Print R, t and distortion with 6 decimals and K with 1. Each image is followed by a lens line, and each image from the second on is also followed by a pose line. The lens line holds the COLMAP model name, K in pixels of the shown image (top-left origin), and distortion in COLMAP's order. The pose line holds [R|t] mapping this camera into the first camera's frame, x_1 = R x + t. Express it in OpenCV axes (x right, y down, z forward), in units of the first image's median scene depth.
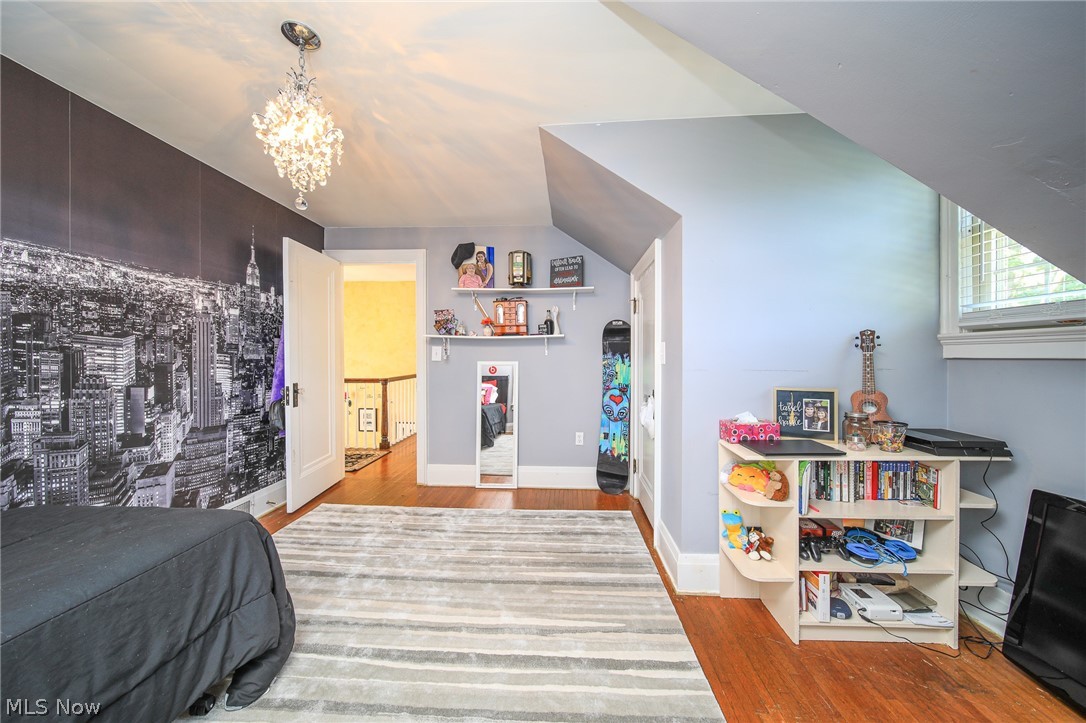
lens RADIAL K [[382.1, 0, 549.9], [0, 382.1, 358.4], [0, 0, 1]] dist [-0.000679, -0.000985]
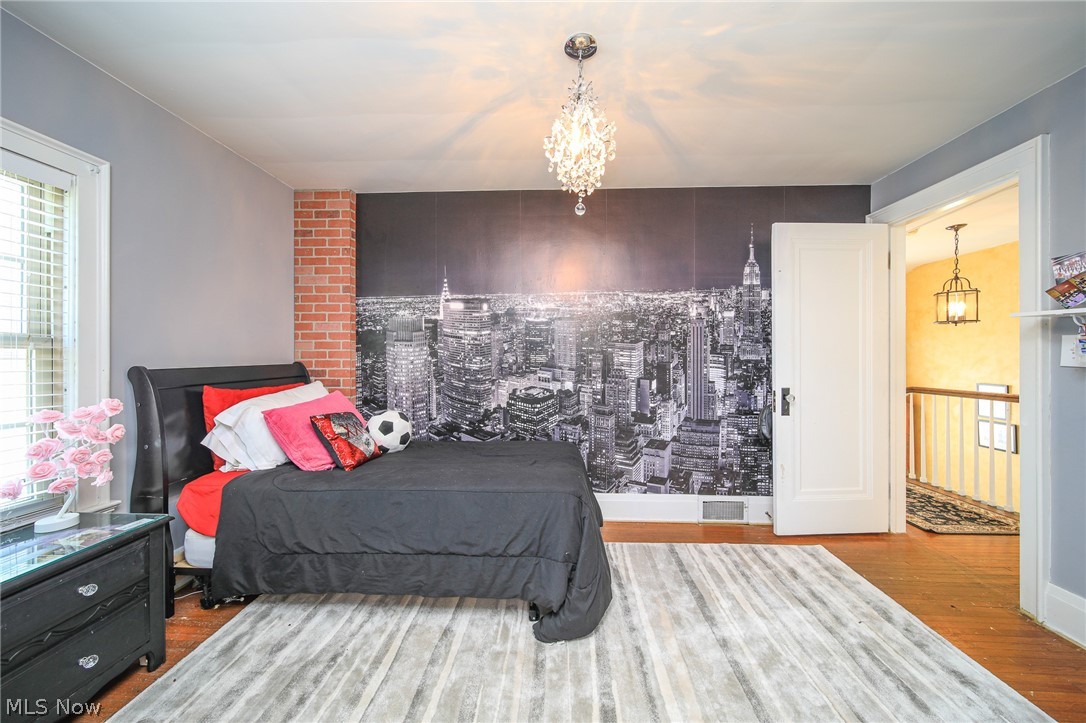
lens RADIAL K [[382.1, 0, 548.3], [0, 382.1, 358.2], [0, 0, 1]] dist [-0.000679, -0.000985]
pose [[-0.005634, 0.001569, -0.999983, 0.249830], [-0.007083, 0.999974, 0.001609, 0.000249], [0.999959, 0.007092, -0.005623, 0.589544]]
